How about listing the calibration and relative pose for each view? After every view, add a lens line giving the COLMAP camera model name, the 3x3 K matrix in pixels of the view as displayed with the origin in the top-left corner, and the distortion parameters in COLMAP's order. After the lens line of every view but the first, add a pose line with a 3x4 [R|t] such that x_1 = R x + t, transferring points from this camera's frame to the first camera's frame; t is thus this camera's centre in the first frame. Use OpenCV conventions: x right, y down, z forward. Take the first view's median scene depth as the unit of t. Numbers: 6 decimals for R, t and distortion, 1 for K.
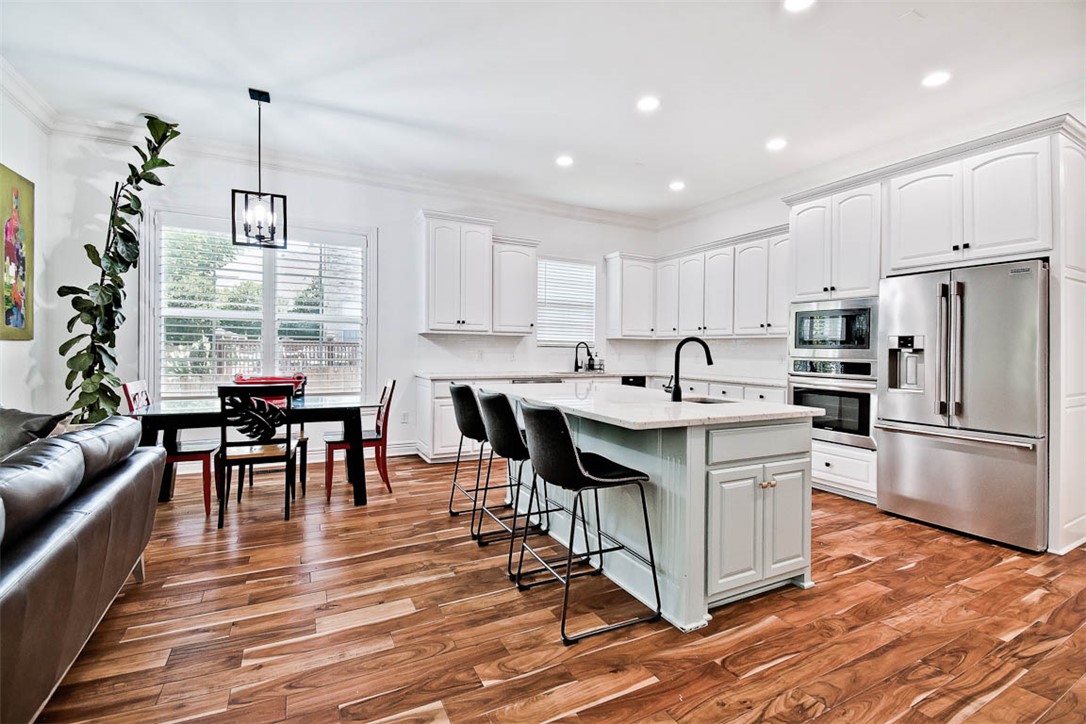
lens RADIAL K [[483.0, 0, 539.1], [0, 483.0, 347.8], [0, 0, 1]] dist [0.003514, -0.010503]
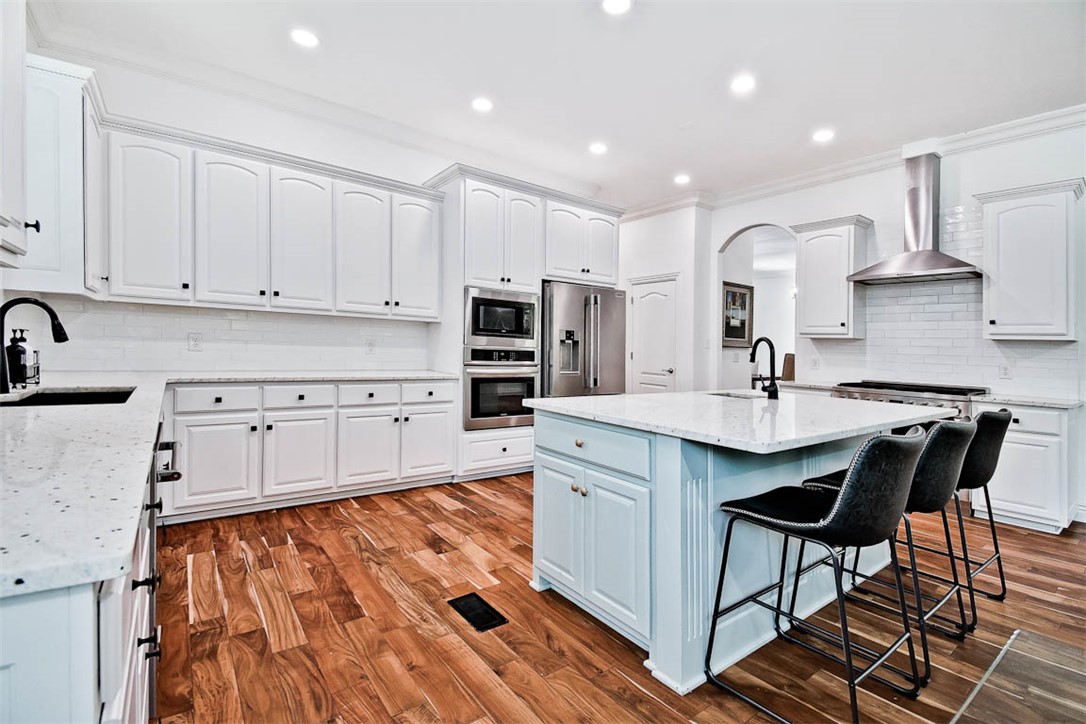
lens RADIAL K [[483.0, 0, 580.5], [0, 483.0, 346.6], [0, 0, 1]] dist [0.003514, -0.010503]
pose [[-0.219097, -0.018281, 0.975532, -0.466153], [-0.045664, 0.998921, 0.008464, 0.004913], [-0.974634, -0.042692, -0.219696, 1.136629]]
